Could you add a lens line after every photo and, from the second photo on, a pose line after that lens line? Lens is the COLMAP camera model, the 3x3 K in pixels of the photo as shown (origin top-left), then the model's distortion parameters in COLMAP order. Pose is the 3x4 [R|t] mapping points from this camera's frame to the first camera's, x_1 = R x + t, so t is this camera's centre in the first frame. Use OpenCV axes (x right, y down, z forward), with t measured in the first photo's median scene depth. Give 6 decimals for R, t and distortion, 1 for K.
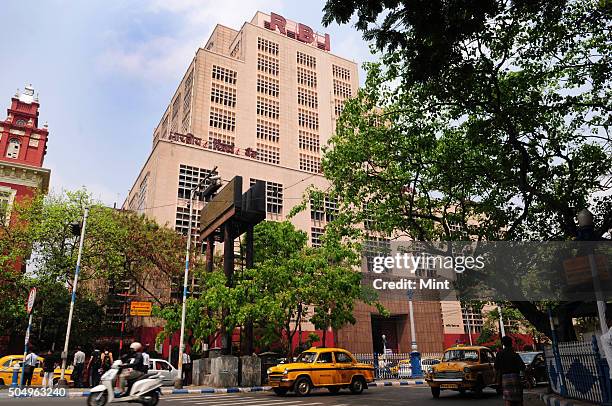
lens RADIAL K [[456.2, 0, 306.6], [0, 456.2, 203.7], [0, 0, 1]] dist [-0.035296, -0.012179]
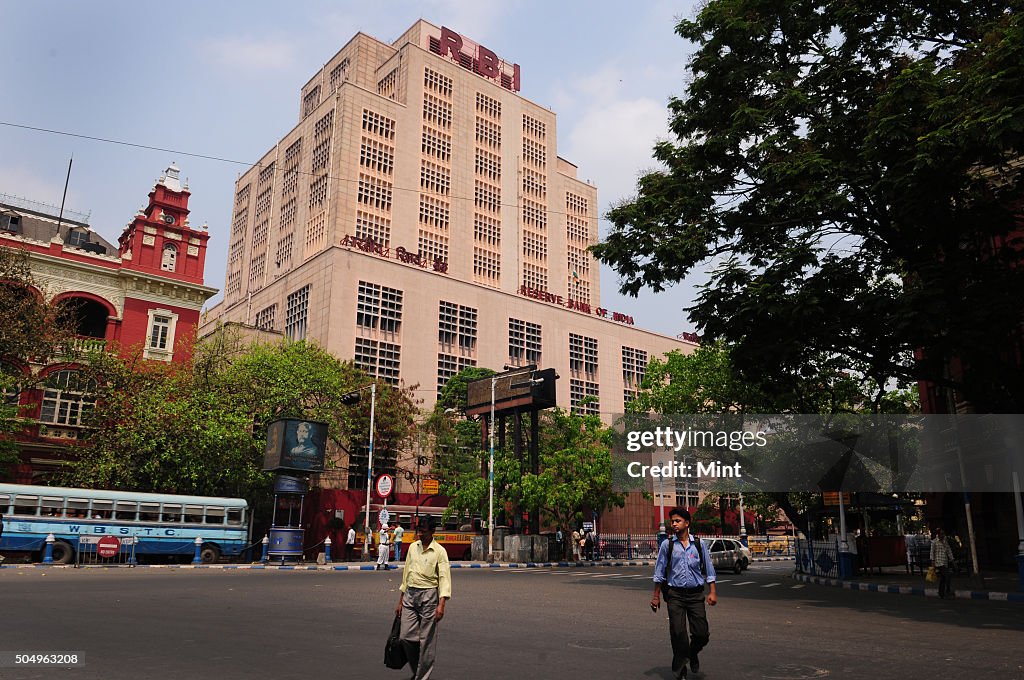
lens RADIAL K [[763.3, 0, 517.2], [0, 763.3, 340.9], [0, 0, 1]] dist [-0.035296, -0.012179]
pose [[0.983840, 0.074327, 0.162893, -0.142403], [-0.089158, 0.992323, 0.085705, -0.078032], [-0.155273, -0.098843, 0.982914, -0.206820]]
